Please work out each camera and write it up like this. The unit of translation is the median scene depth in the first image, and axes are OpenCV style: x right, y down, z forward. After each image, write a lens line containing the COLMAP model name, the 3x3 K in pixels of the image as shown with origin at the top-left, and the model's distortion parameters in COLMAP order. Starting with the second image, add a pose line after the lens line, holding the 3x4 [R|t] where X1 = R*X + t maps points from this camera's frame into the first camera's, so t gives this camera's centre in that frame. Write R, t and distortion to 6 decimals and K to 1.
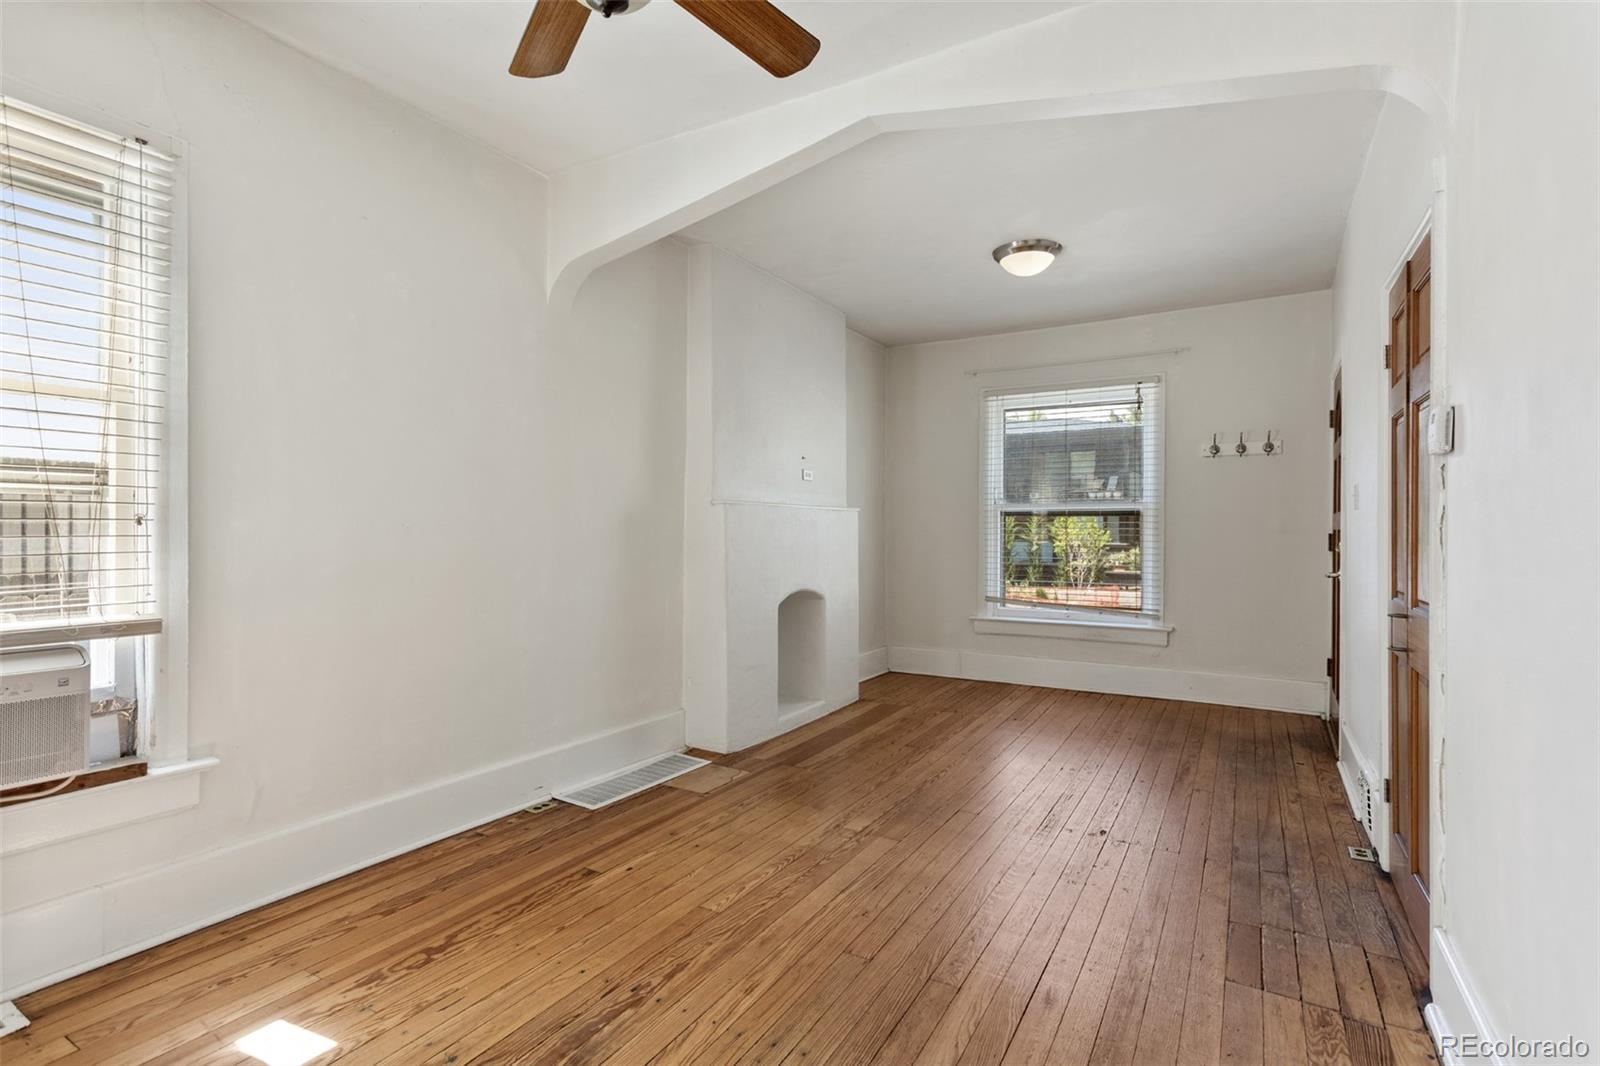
lens RADIAL K [[787.3, 0, 799.3], [0, 787.3, 544.4], [0, 0, 1]] dist [0.002823, 0.000752]
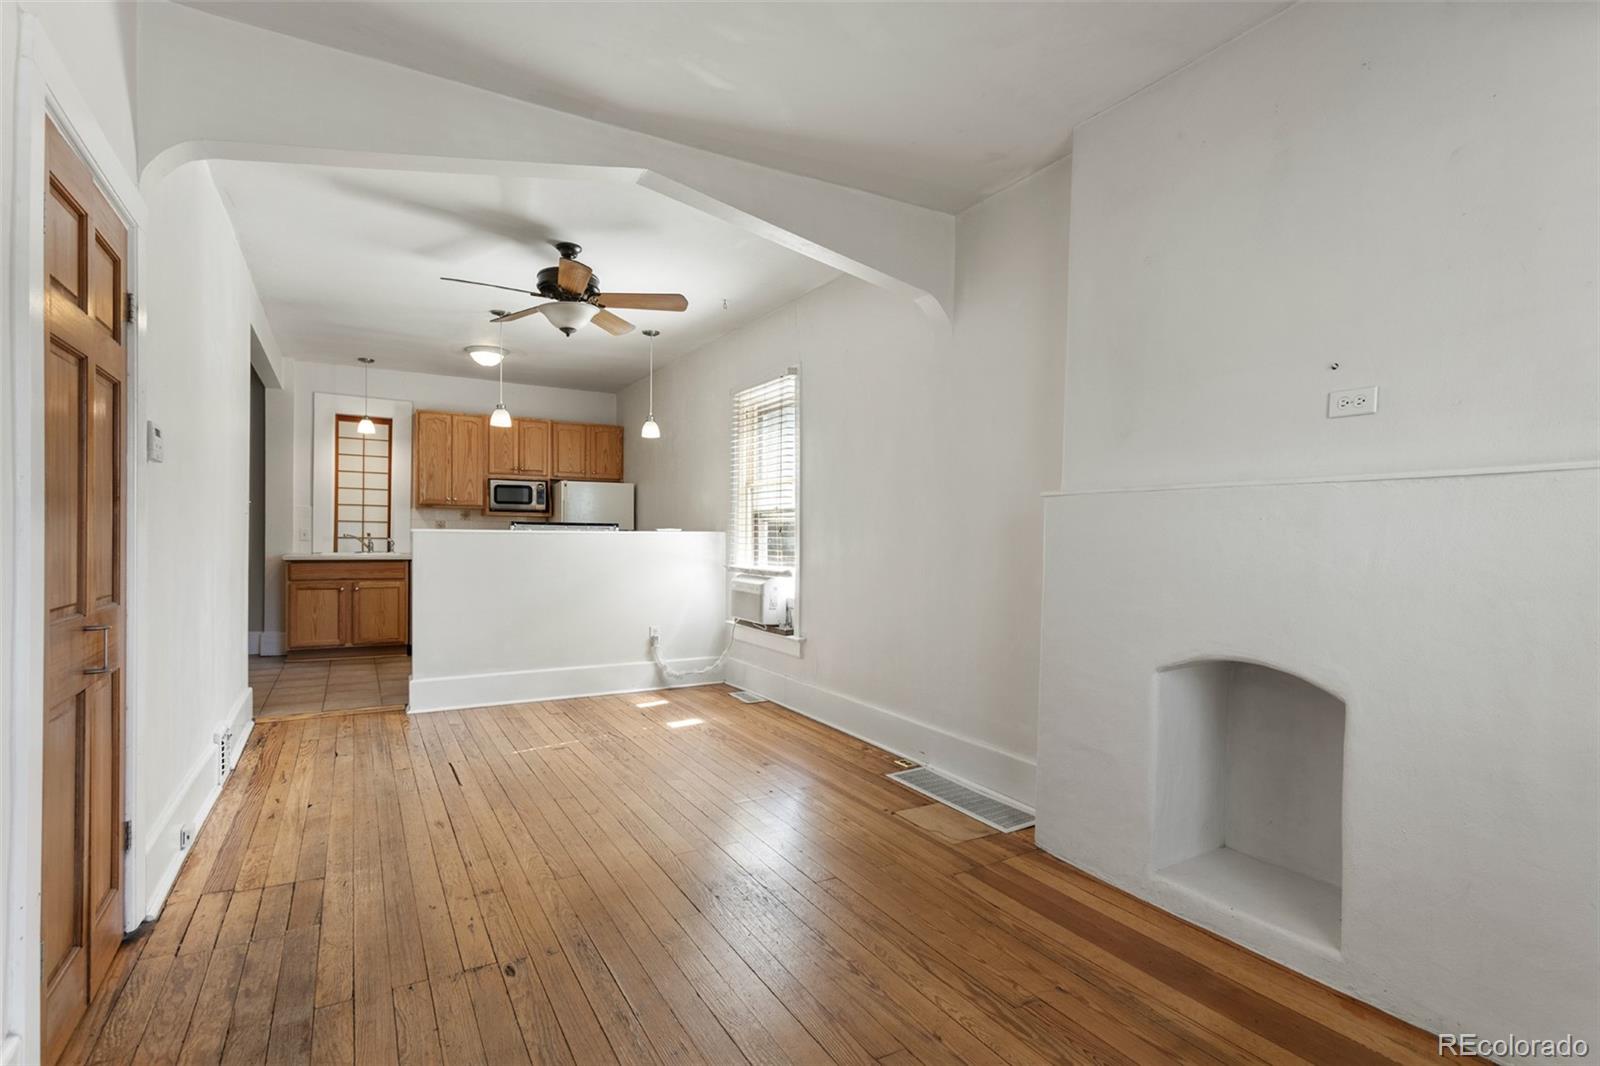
lens RADIAL K [[778.5, 0, 807.1], [0, 778.5, 523.8], [0, 0, 1]] dist [0.003534, 0.000723]
pose [[-0.497572, -0.023092, -0.867115, 0.788283], [-0.028170, 0.999548, -0.010454, -0.018822], [0.866965, 0.019225, -0.497998, 1.437166]]
